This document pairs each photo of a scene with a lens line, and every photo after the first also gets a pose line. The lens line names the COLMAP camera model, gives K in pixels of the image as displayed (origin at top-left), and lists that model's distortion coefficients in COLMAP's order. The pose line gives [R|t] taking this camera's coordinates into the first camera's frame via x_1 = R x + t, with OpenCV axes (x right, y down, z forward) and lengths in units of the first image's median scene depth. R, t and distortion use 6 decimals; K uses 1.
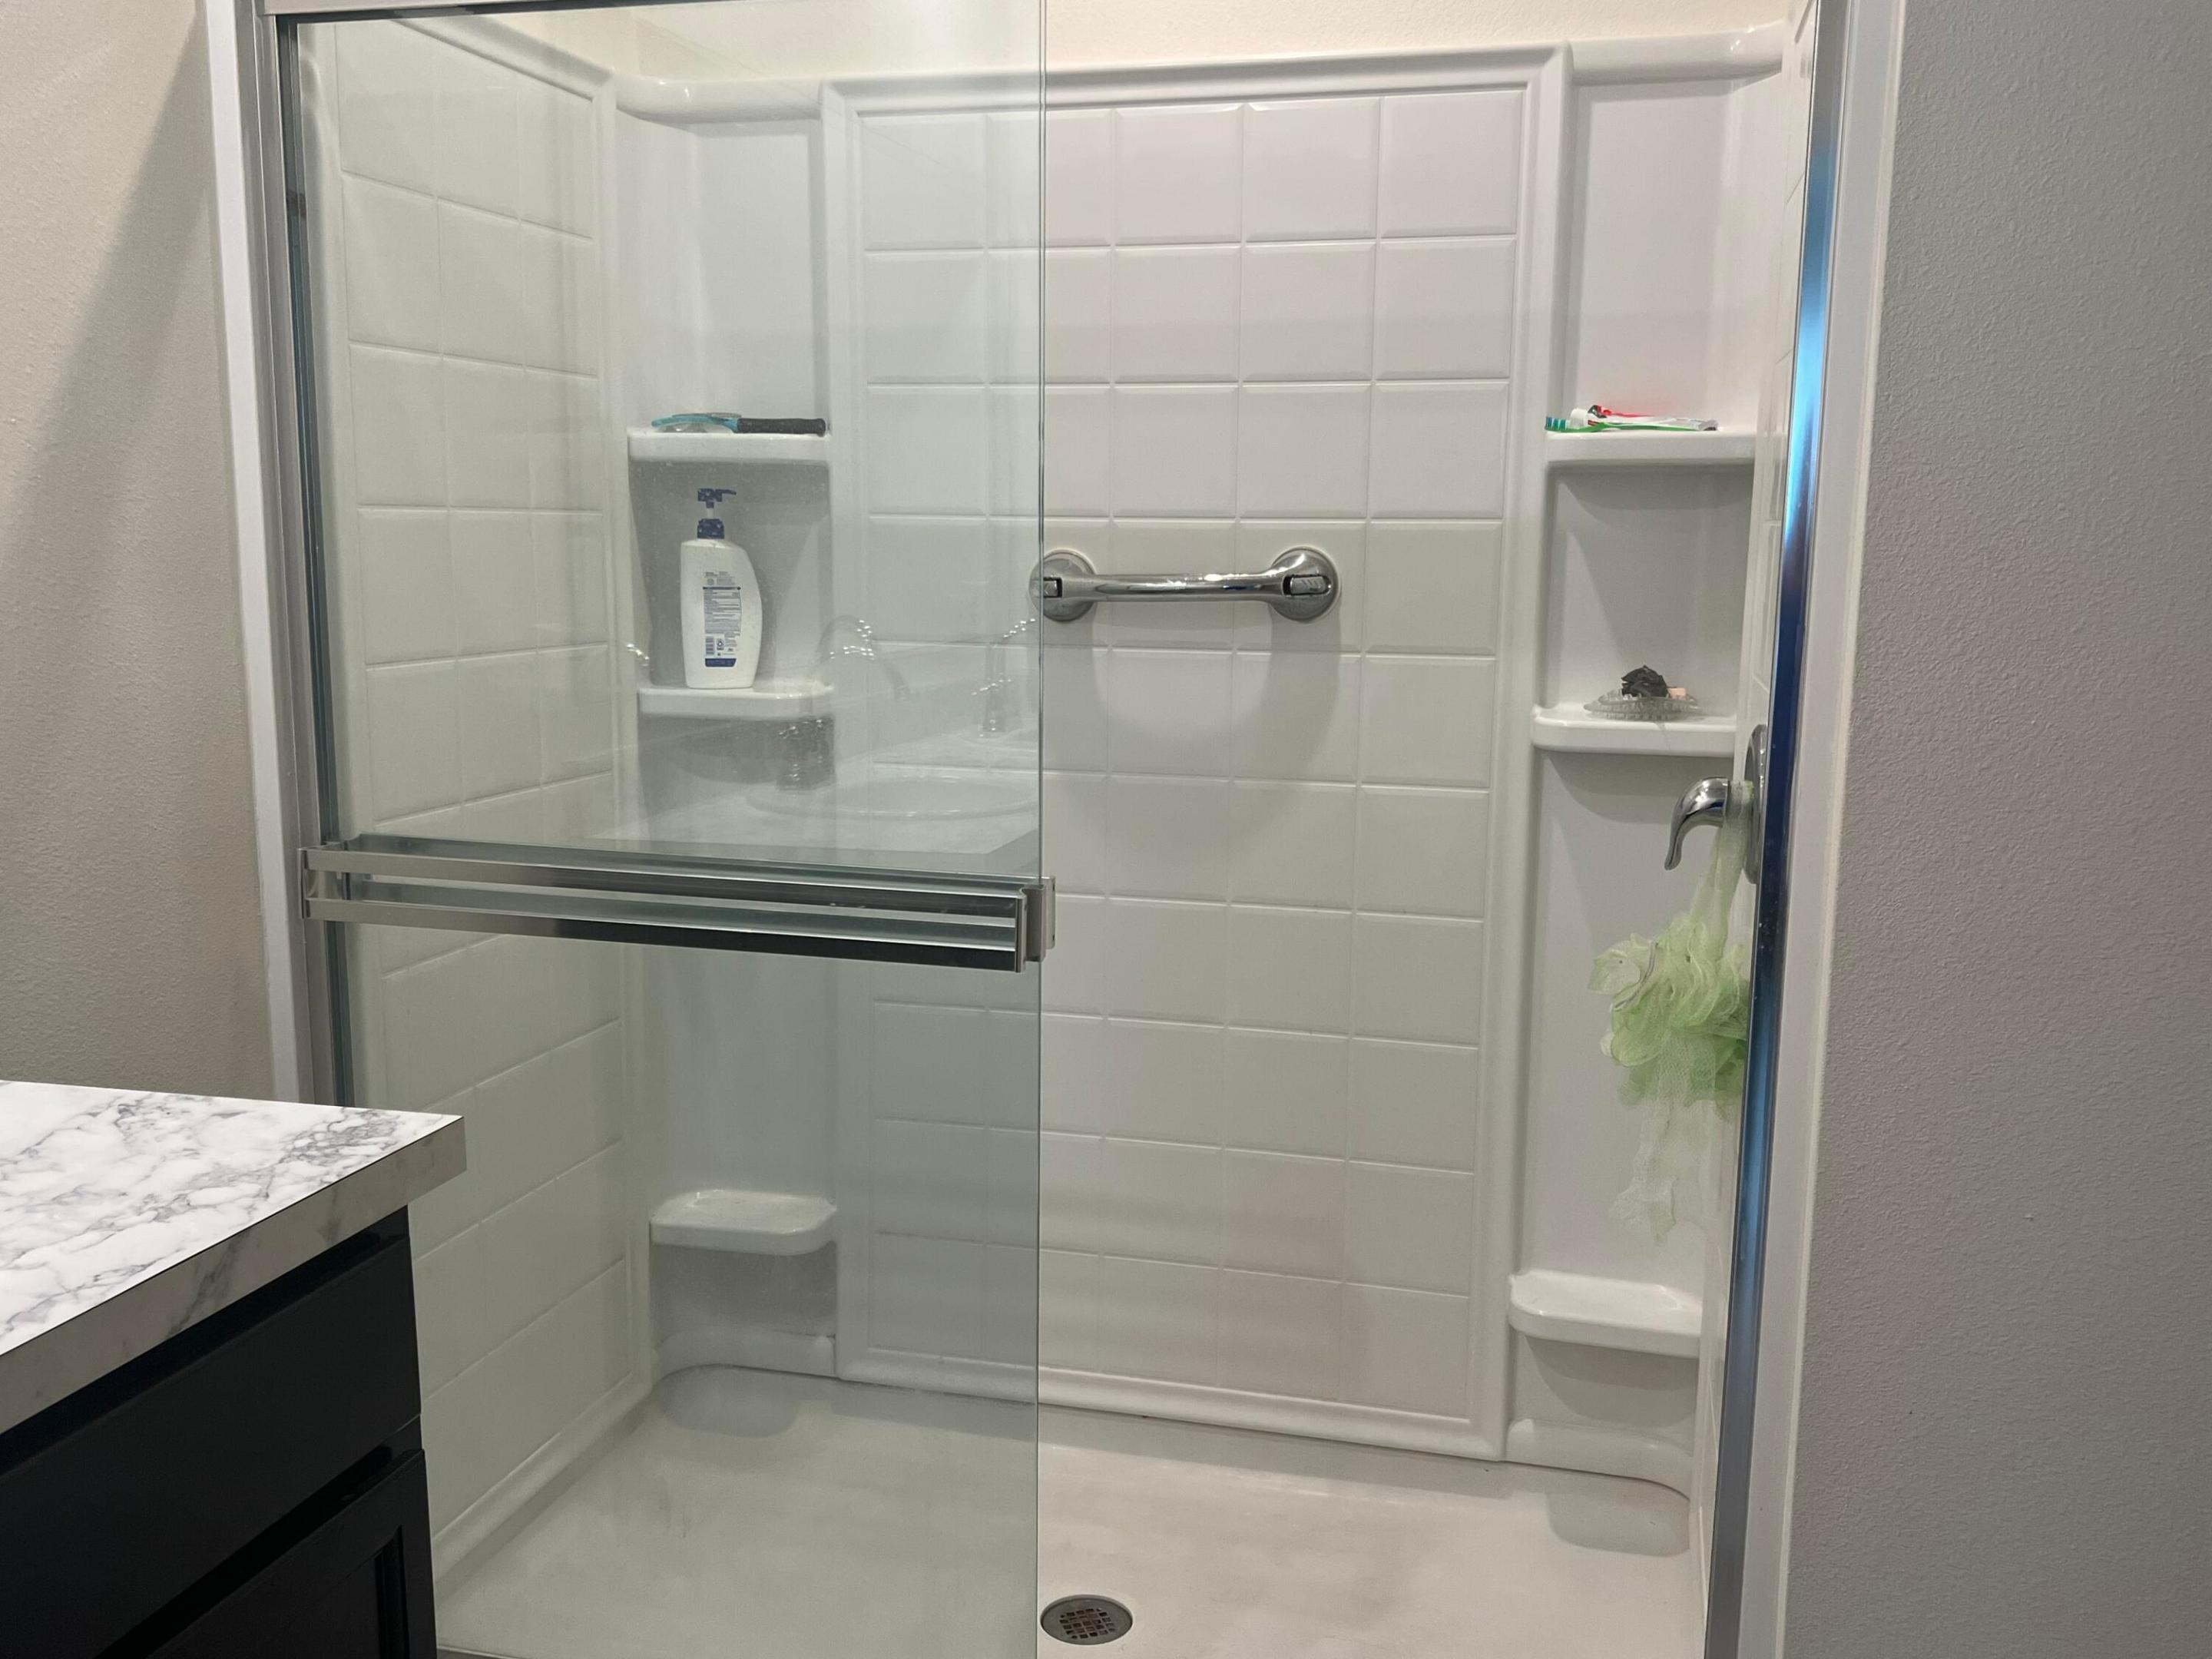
lens RADIAL K [[1963.0, 0, 1101.2], [0, 1963.0, 849.3], [0, 0, 1]] dist [0.033777, -0.006933]
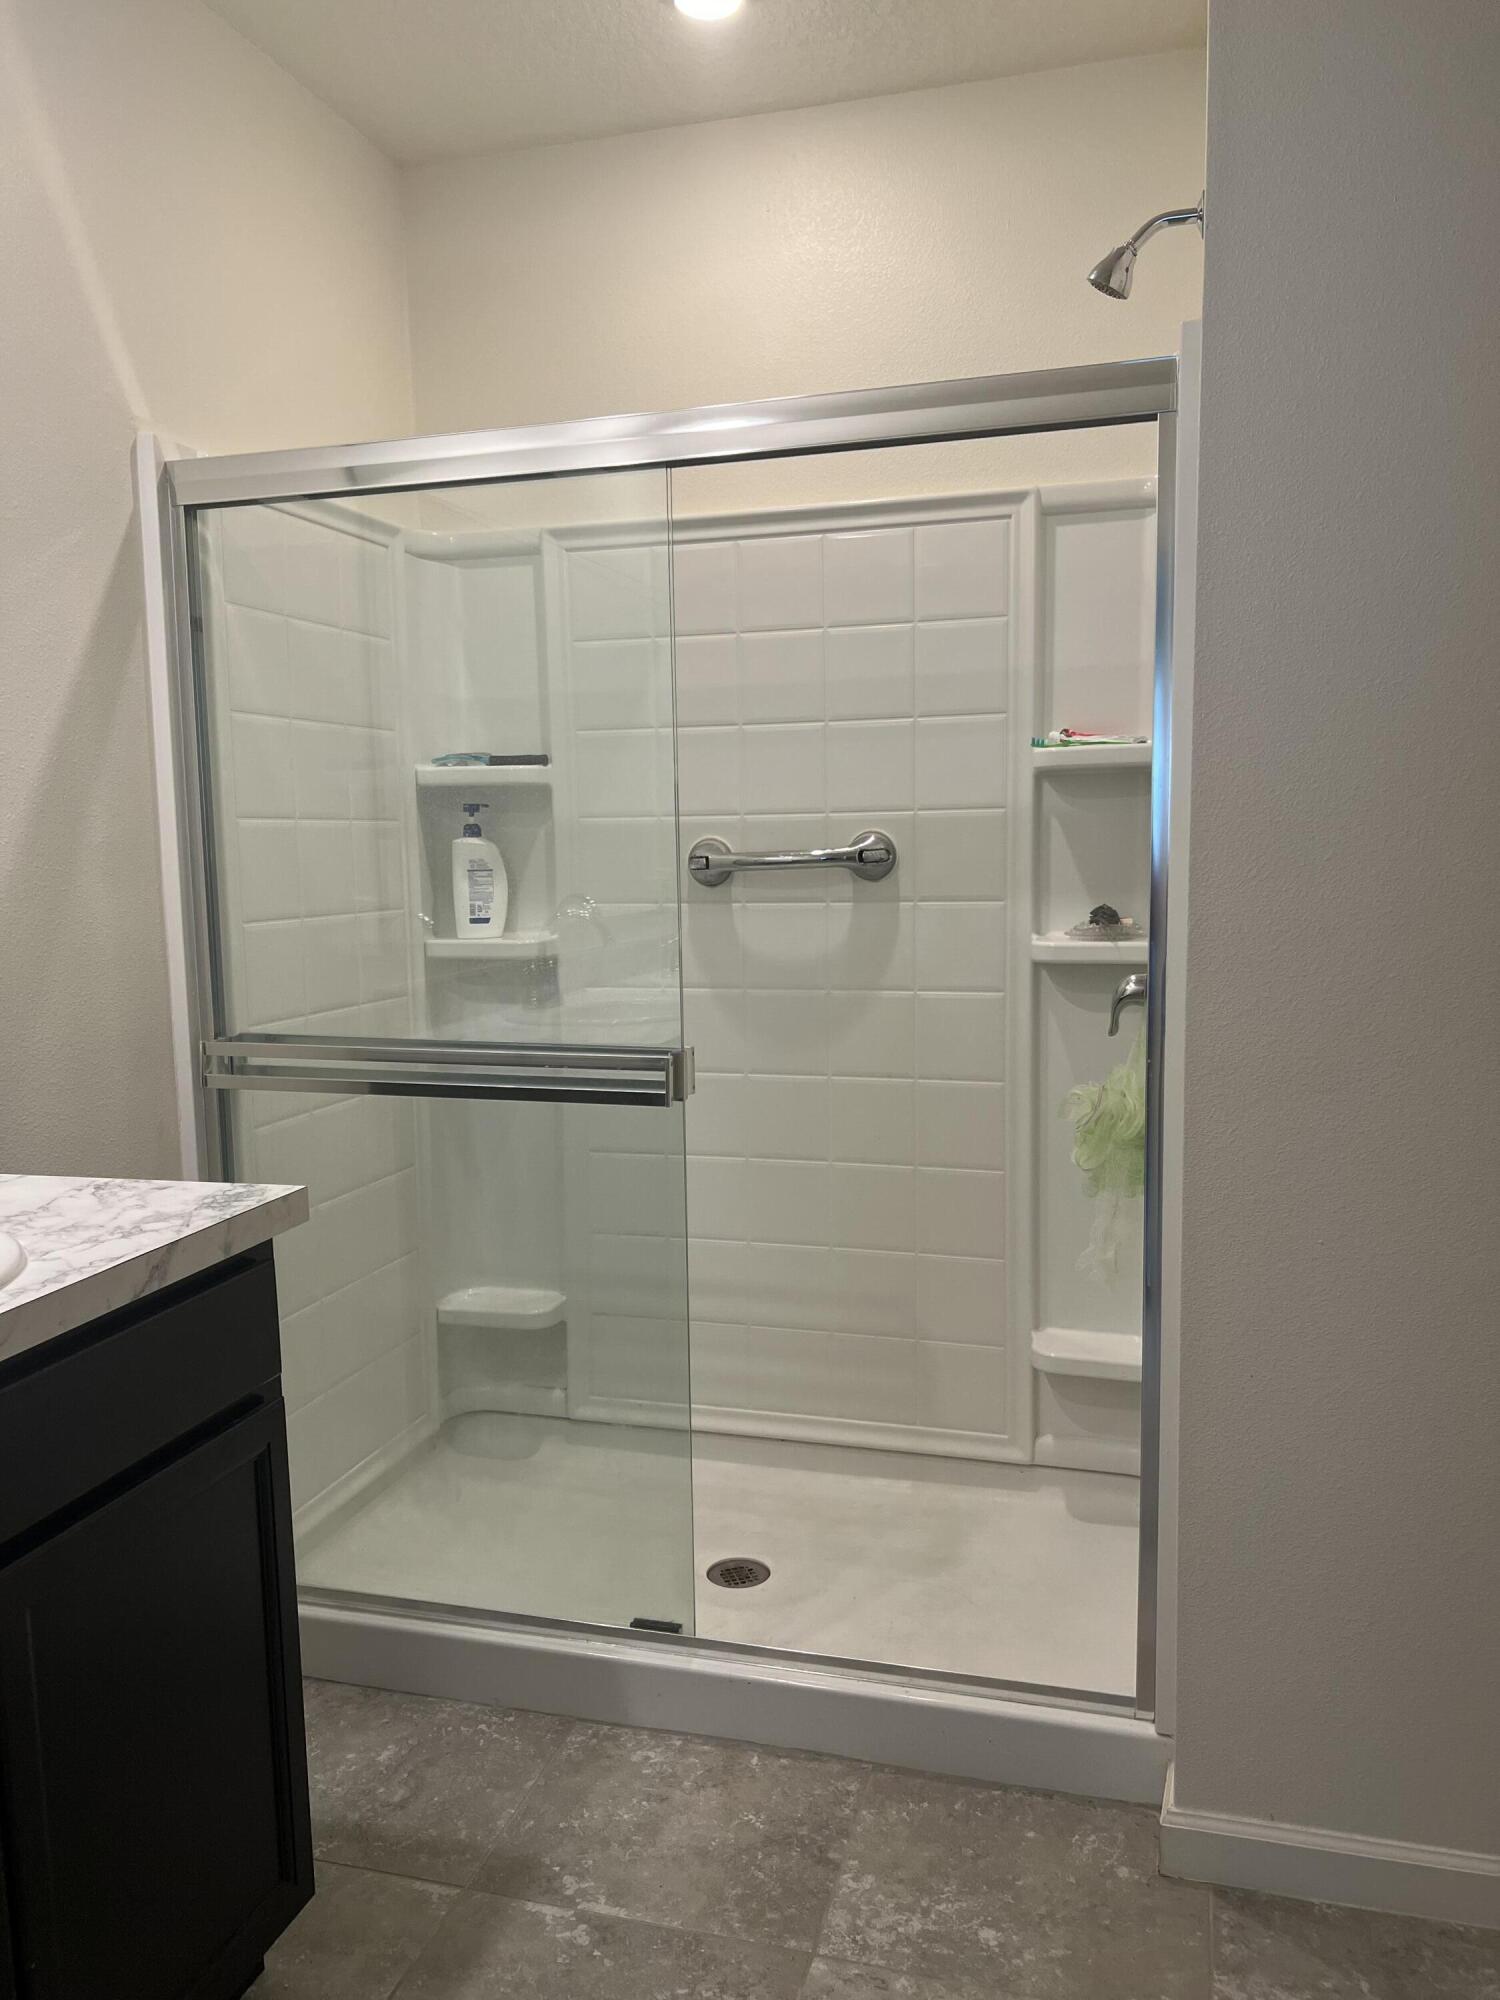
lens RADIAL K [[1502.4, 0, 737.5], [0, 1502.4, 1010.6], [0, 0, 1]] dist [0.067991, -0.072188]
pose [[0.999058, -0.023269, -0.036619, 0.040706], [0.021468, 0.998578, -0.048805, 0.033325], [0.037703, 0.047973, 0.998137, -0.120200]]
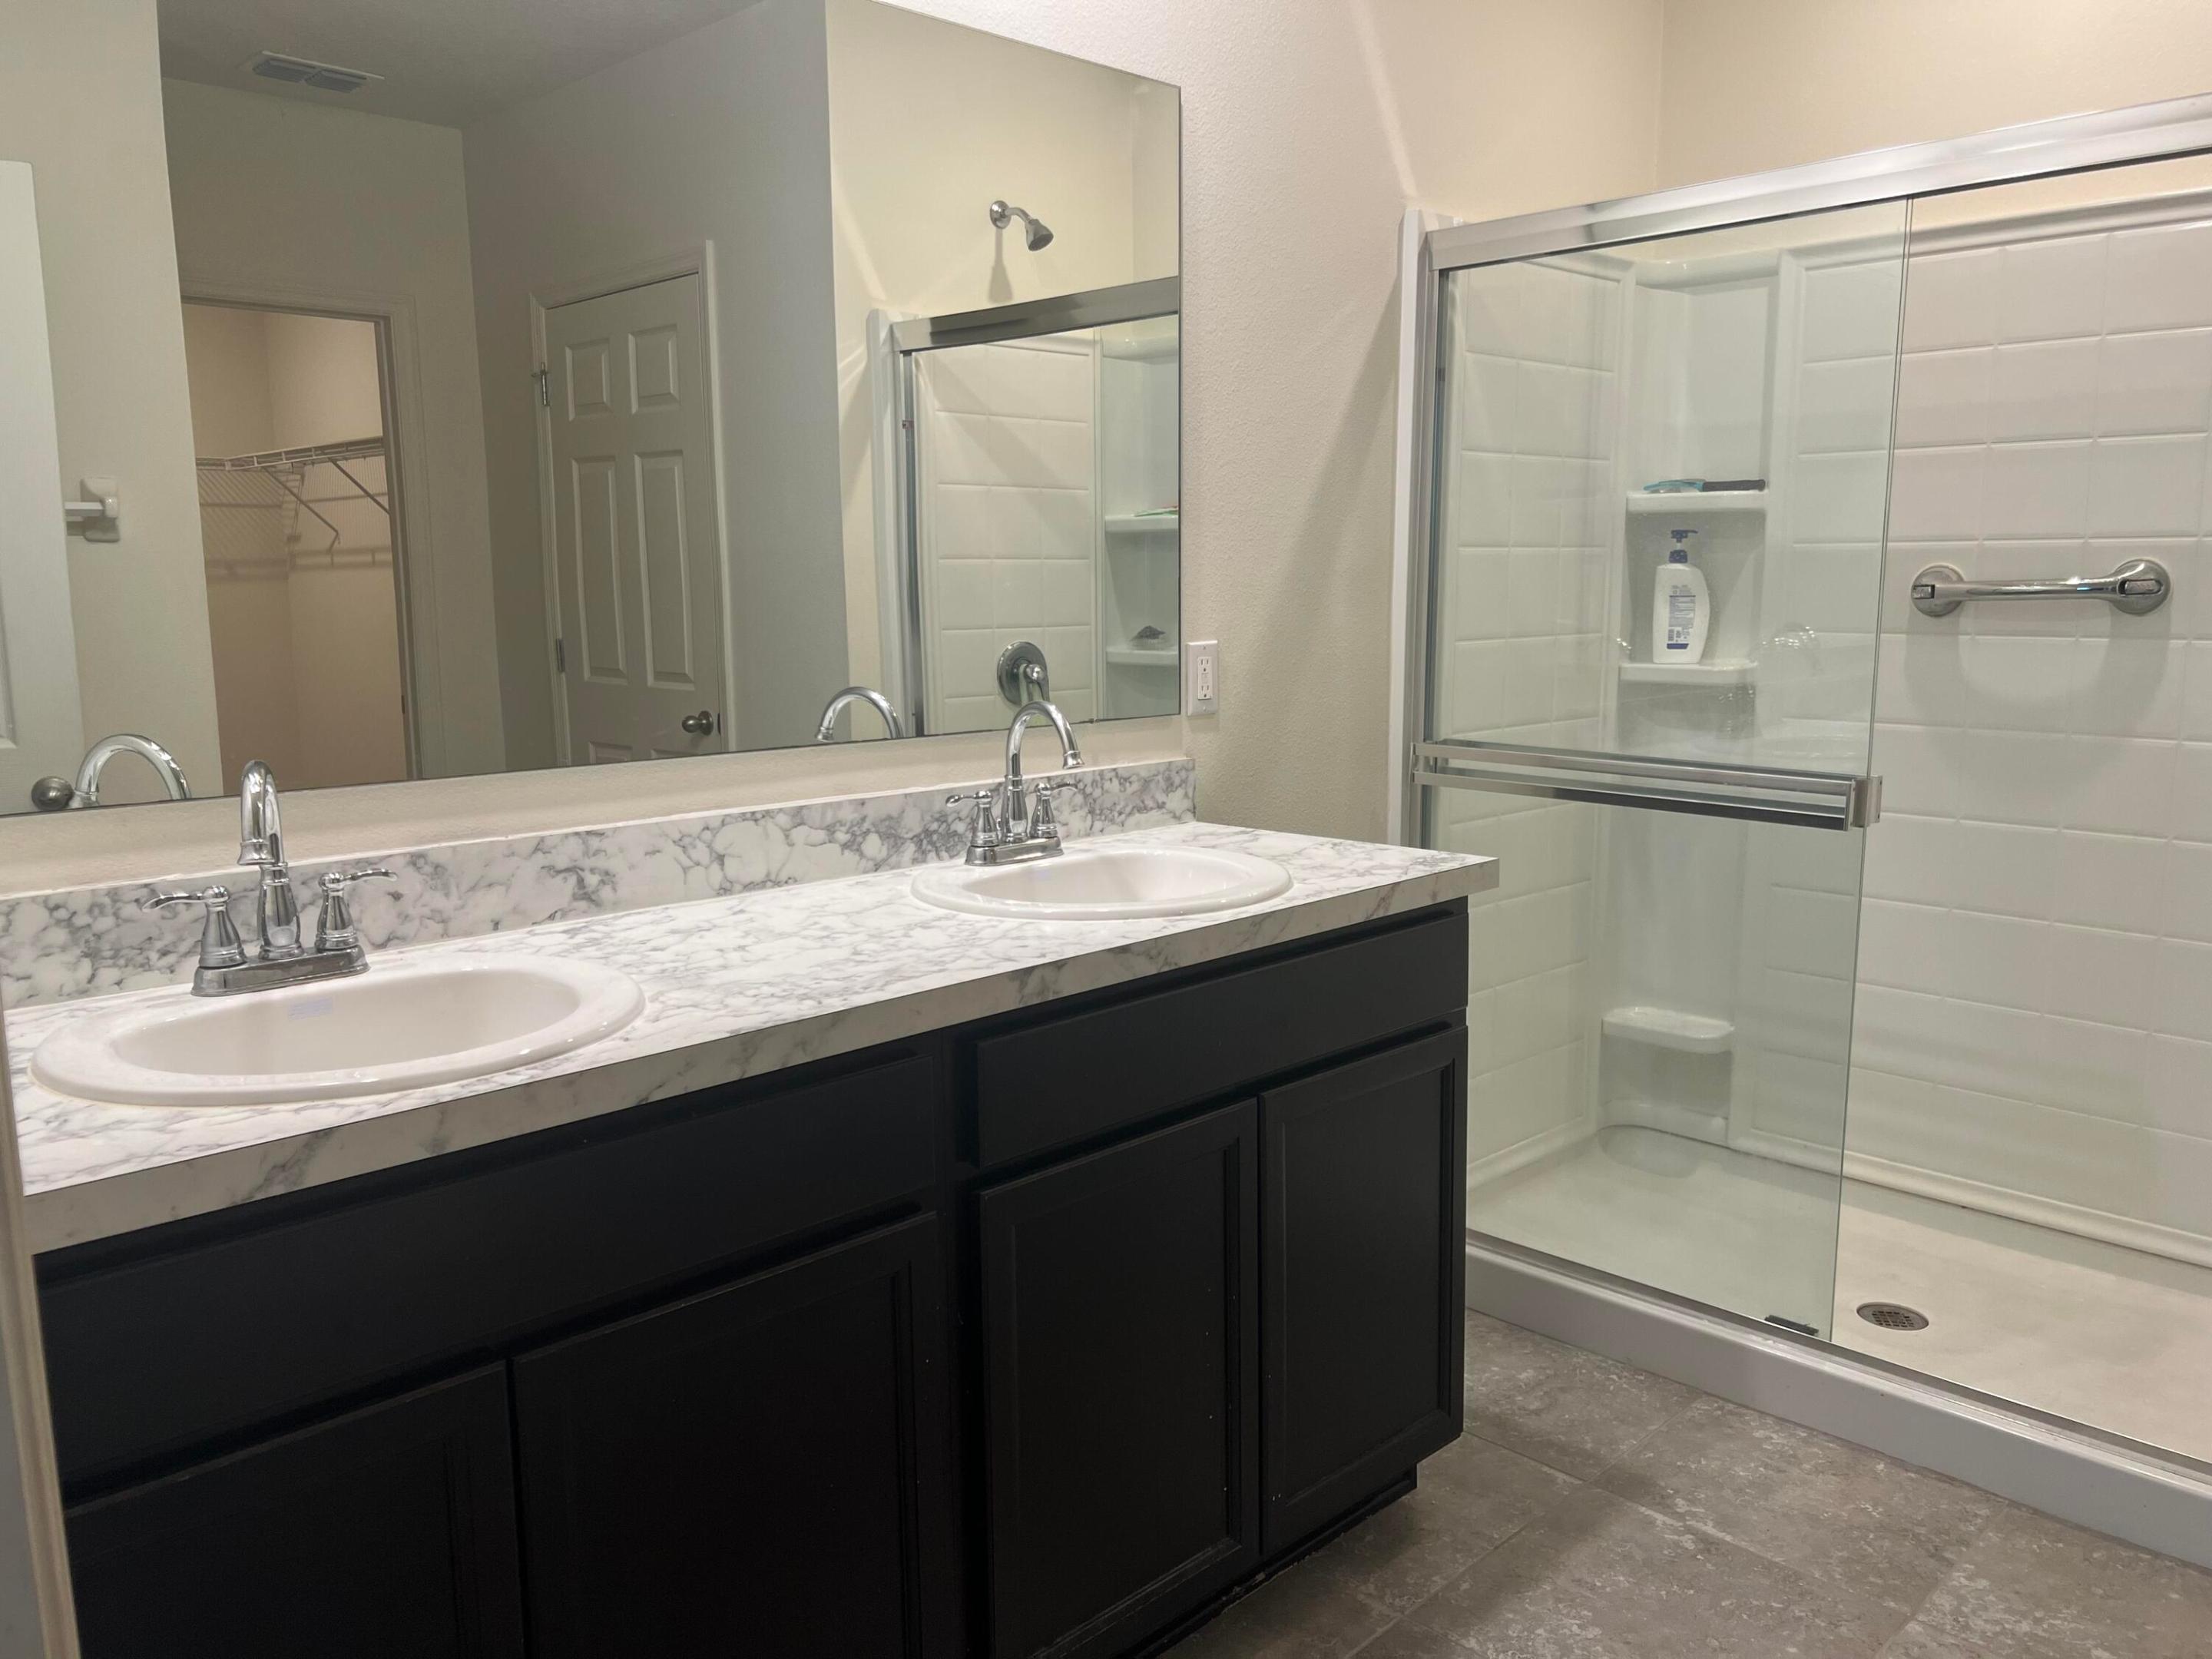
lens RADIAL K [[1661.7, 0, 1101.6], [0, 1661.7, 846.9], [0, 0, 1]] dist [0.067991, -0.072188]
pose [[0.856142, 0.070163, -0.511954, 0.099737], [-0.069002, 0.997389, 0.021298, 0.063988], [0.512112, 0.017092, 0.858749, -0.333340]]
